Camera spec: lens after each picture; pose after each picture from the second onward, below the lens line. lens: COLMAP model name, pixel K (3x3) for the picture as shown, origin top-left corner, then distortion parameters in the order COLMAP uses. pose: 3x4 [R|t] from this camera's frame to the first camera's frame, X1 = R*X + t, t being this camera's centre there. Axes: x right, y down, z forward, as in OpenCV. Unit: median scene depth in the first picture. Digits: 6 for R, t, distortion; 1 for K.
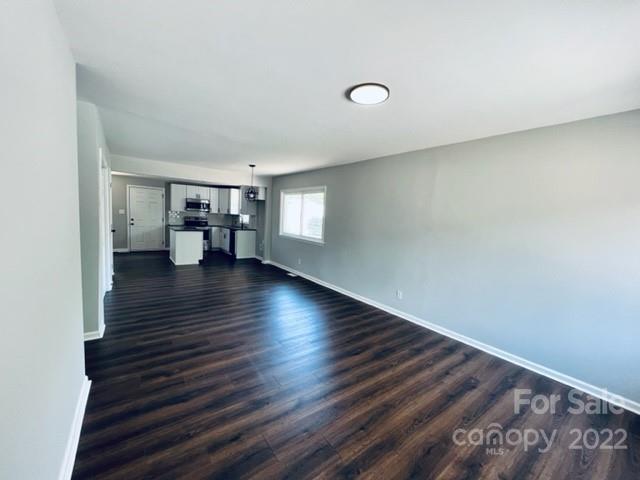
lens RADIAL K [[256.0, 0, 317.7], [0, 256.0, 239.2], [0, 0, 1]] dist [-0.001517, -0.000028]
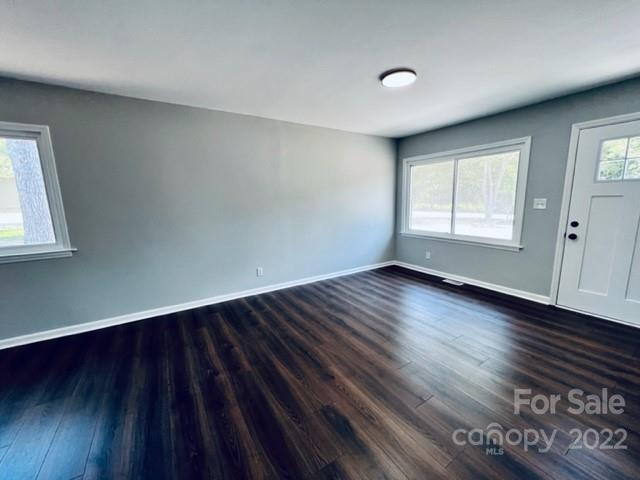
lens RADIAL K [[256.0, 0, 320.7], [0, 256.0, 240.3], [0, 0, 1]] dist [-0.001517, -0.000028]
pose [[0.065123, -0.210311, 0.975463, -0.659612], [0.114988, 0.972608, 0.202019, -0.069759], [-0.991230, 0.099011, 0.087523, 0.796666]]
